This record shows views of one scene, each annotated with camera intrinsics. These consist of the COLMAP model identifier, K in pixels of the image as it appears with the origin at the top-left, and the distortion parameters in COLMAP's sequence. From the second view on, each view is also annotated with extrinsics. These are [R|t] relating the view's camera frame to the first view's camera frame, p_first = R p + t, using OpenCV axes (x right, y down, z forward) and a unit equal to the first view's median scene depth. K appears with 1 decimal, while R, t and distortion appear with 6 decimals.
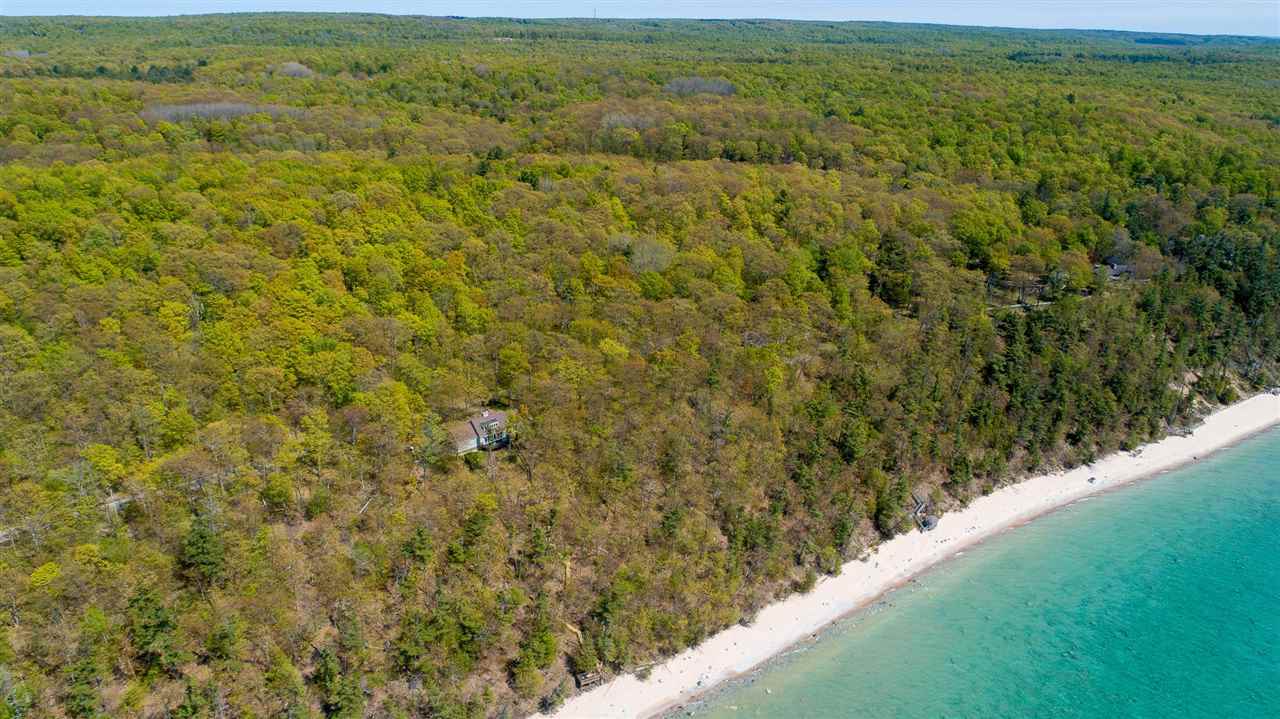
lens RADIAL K [[855.0, 0, 632.6], [0, 855.0, 360.4], [0, 0, 1]] dist [-0.014858, 0.009581]
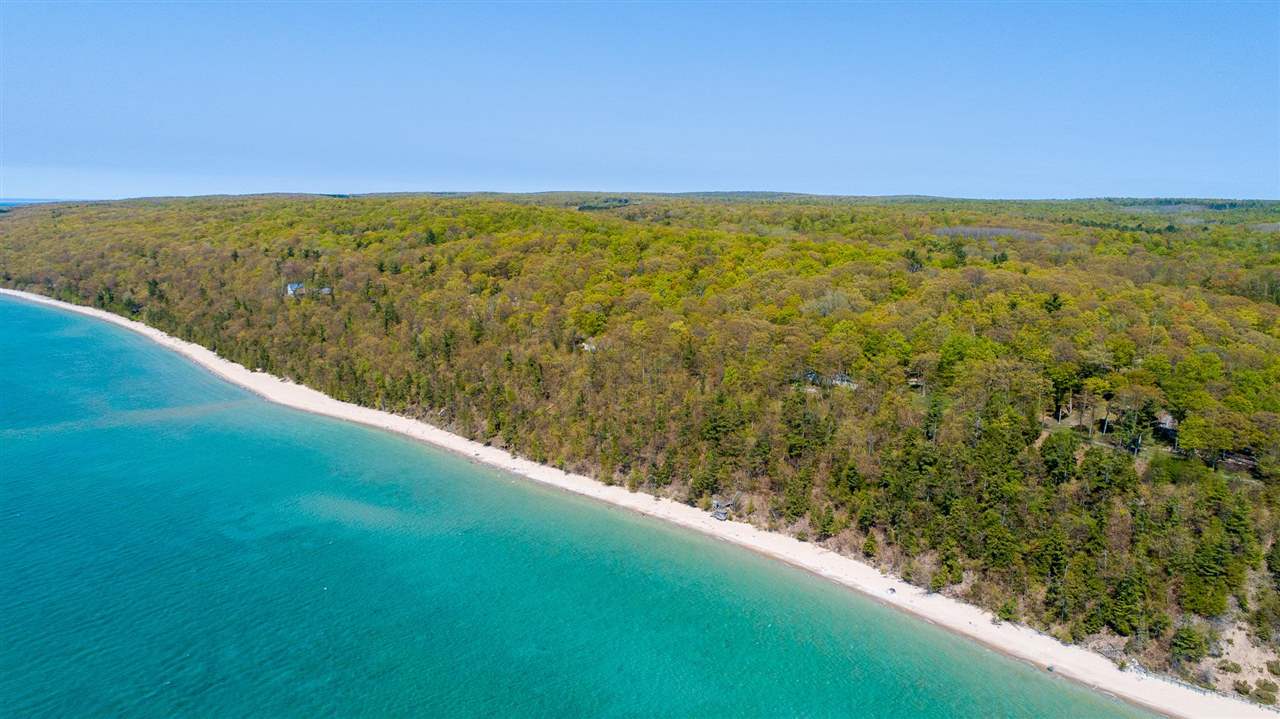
lens RADIAL K [[899.0, 0, 638.9], [0, 899.0, 366.1], [0, 0, 1]] dist [-0.014005, 0.008086]
pose [[0.218215, 0.170473, -0.960896, 1.462516], [-0.373785, 0.924139, 0.079067, -0.048821], [0.901480, 0.341915, 0.265381, 0.512471]]
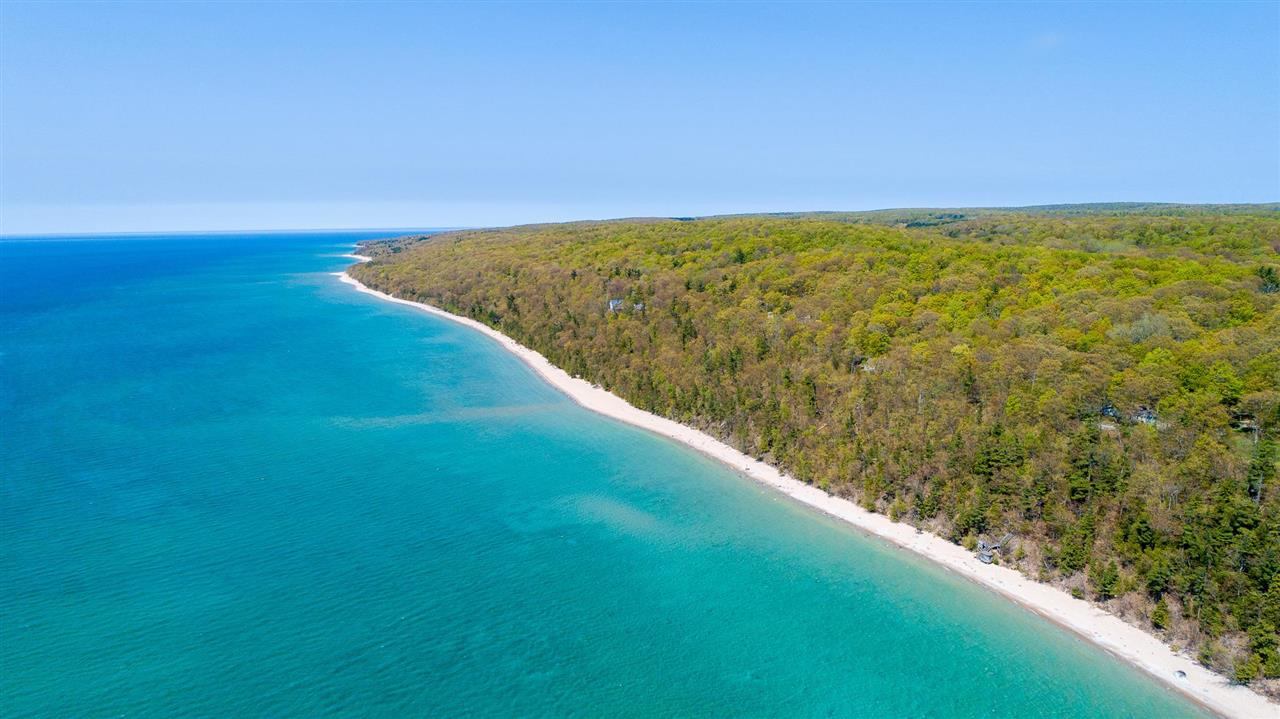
lens RADIAL K [[855.0, 0, 645.6], [0, 855.0, 366.0], [0, 0, 1]] dist [-0.014858, 0.009581]
pose [[-0.150388, 0.159335, -0.975703, 1.415018], [-0.356674, 0.911715, 0.203861, -0.090908], [0.922045, 0.378667, -0.080281, 0.608450]]
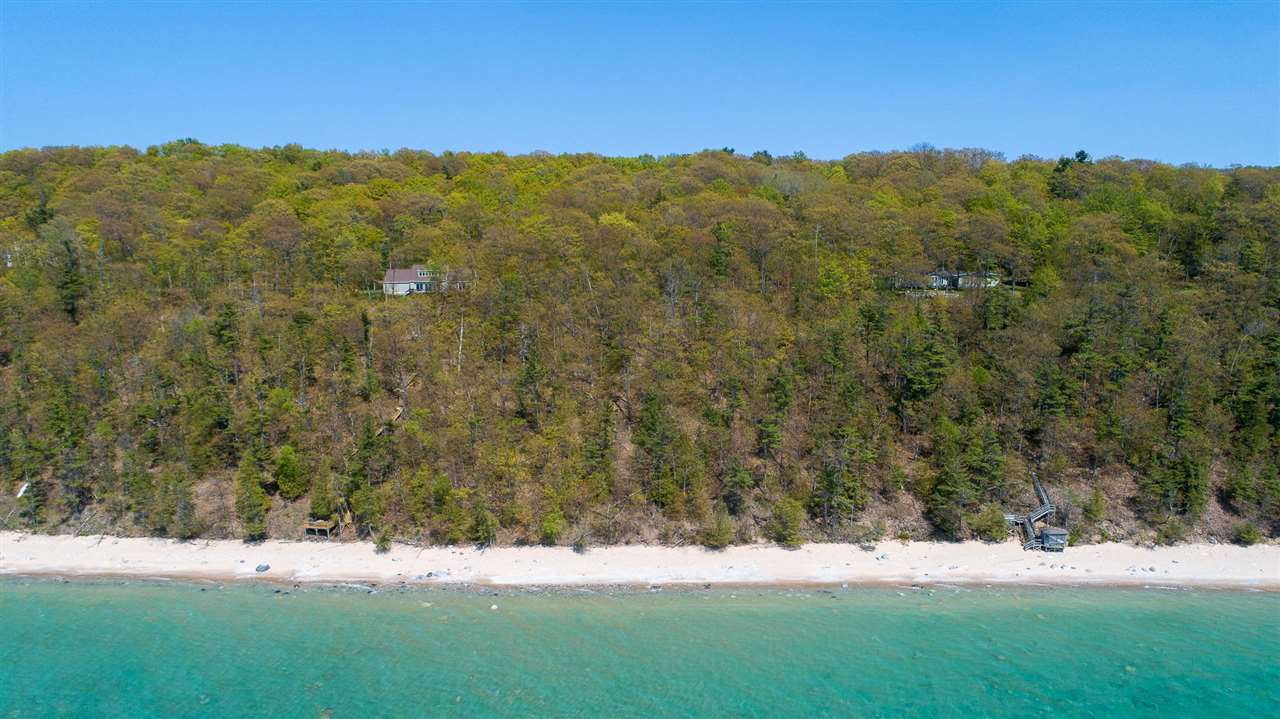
lens RADIAL K [[855.0, 0, 643.2], [0, 855.0, 372.6], [0, 0, 1]] dist [-0.014858, 0.009581]
pose [[0.795857, 0.070765, -0.601335, 0.460744], [-0.209270, 0.964090, -0.163513, 0.232308], [0.568170, 0.255974, 0.782087, 0.413827]]
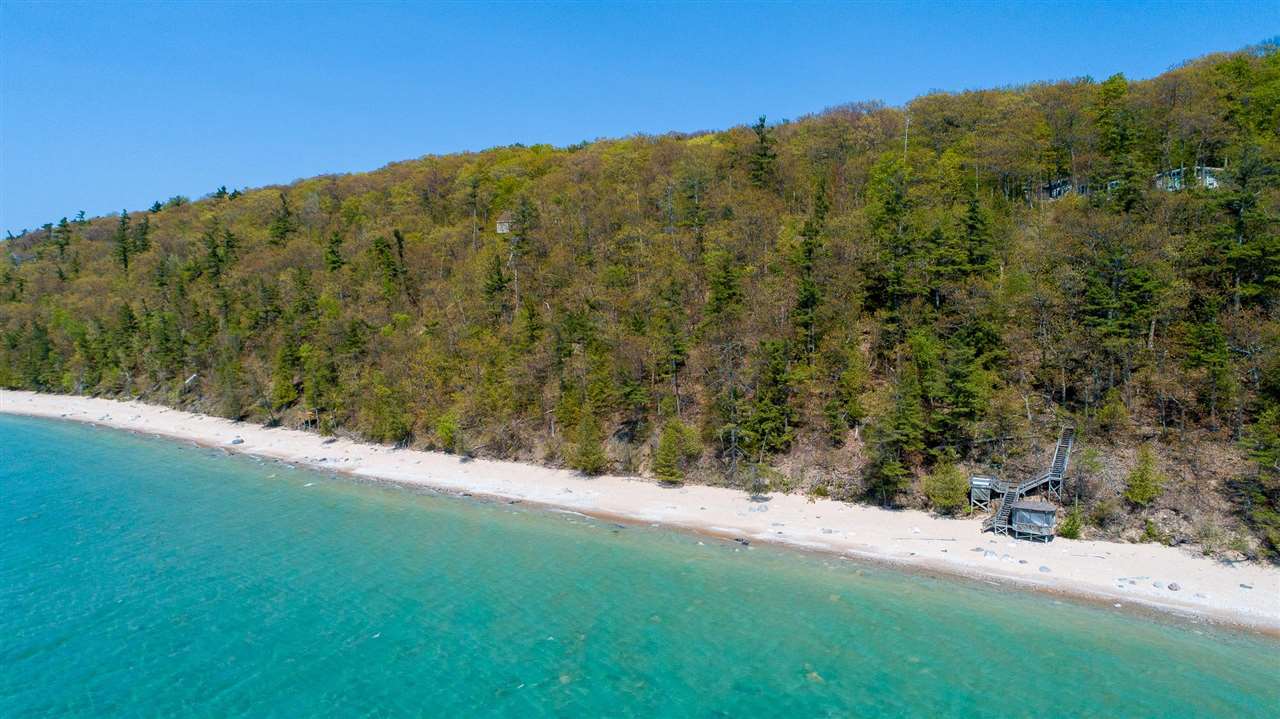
lens RADIAL K [[855.0, 0, 633.9], [0, 855.0, 353.3], [0, 0, 1]] dist [-0.014858, 0.009581]
pose [[0.336601, 0.050119, -0.940313, 0.600556], [-0.335758, 0.939334, -0.070123, 0.205672], [0.879754, 0.339321, 0.333009, 0.743531]]
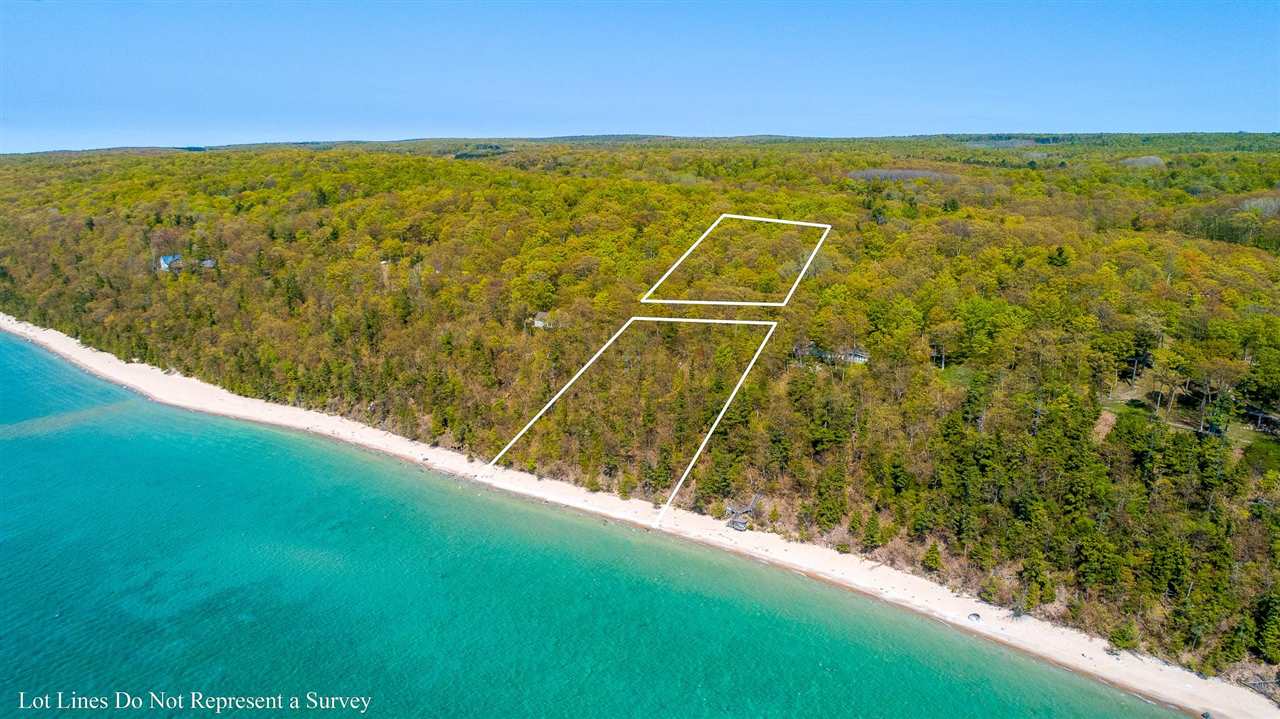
lens RADIAL K [[855.0, 0, 636.7], [0, 855.0, 356.2], [0, 0, 1]] dist [-0.014858, 0.009581]
pose [[0.364431, 0.212295, -0.906709, 1.171024], [-0.336528, 0.937889, 0.084335, -0.036127], [0.868297, 0.274399, 0.413239, 0.433464]]
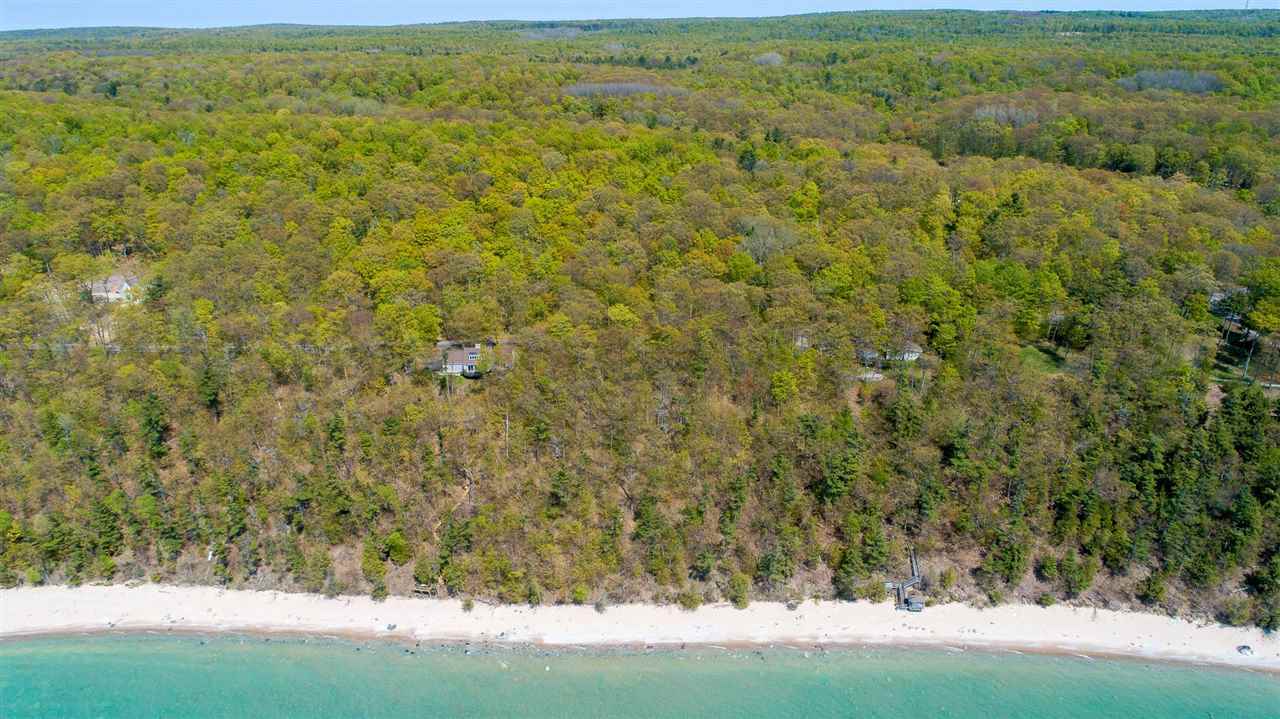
lens RADIAL K [[855.0, 0, 643.3], [0, 855.0, 348.7], [0, 0, 1]] dist [-0.014858, 0.009581]
pose [[0.793012, 0.197602, -0.576268, 0.562927], [-0.204276, 0.977420, 0.054050, -0.033190], [0.573937, 0.074856, 0.815471, 0.187192]]
